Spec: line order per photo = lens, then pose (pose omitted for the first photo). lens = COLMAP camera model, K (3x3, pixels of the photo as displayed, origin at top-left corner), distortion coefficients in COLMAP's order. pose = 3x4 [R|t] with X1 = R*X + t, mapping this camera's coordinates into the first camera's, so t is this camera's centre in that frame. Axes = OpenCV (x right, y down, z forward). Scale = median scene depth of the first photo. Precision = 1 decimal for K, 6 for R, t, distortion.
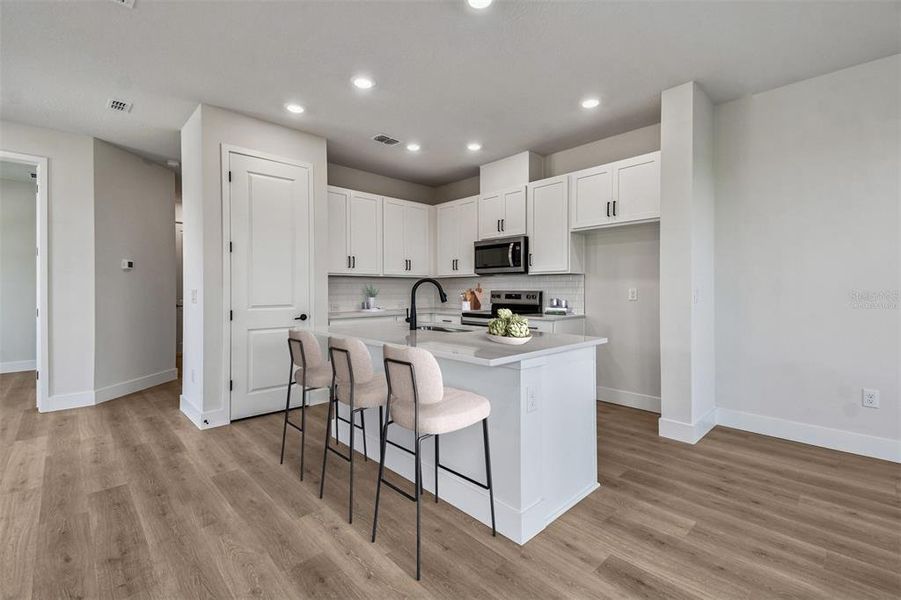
lens RADIAL K [[393.6, 0, 448.2], [0, 393.6, 290.4], [0, 0, 1]] dist [0.043126, -0.017461]
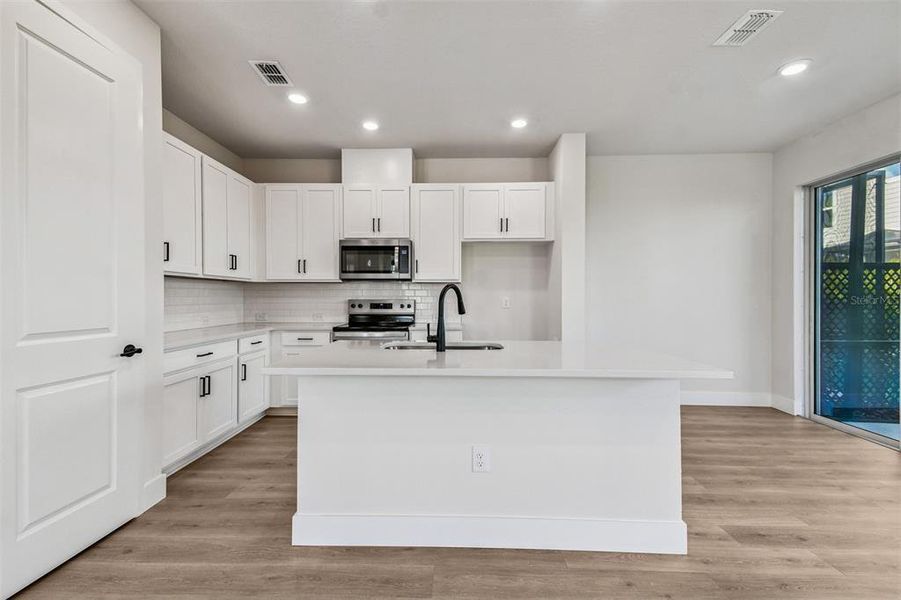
lens RADIAL K [[393.6, 0, 448.0], [0, 393.6, 295.2], [0, 0, 1]] dist [0.043126, -0.017461]
pose [[0.705126, 0.007425, 0.709043, -0.452035], [-0.000300, 0.999948, -0.010173, 0.000198], [-0.709082, 0.006960, 0.705092, 0.333449]]
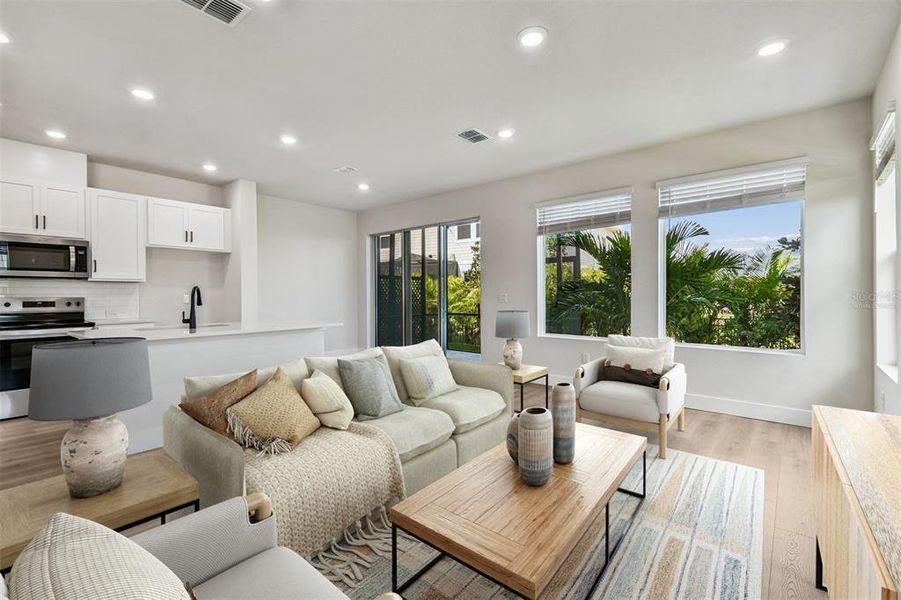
lens RADIAL K [[393.6, 0, 444.3], [0, 393.6, 295.6], [0, 0, 1]] dist [0.043126, -0.017461]
pose [[-0.109213, -0.001392, 0.994017, -1.022688], [0.005950, 0.999980, 0.002055, 0.000453], [-0.994001, 0.006138, -0.109203, 0.266192]]
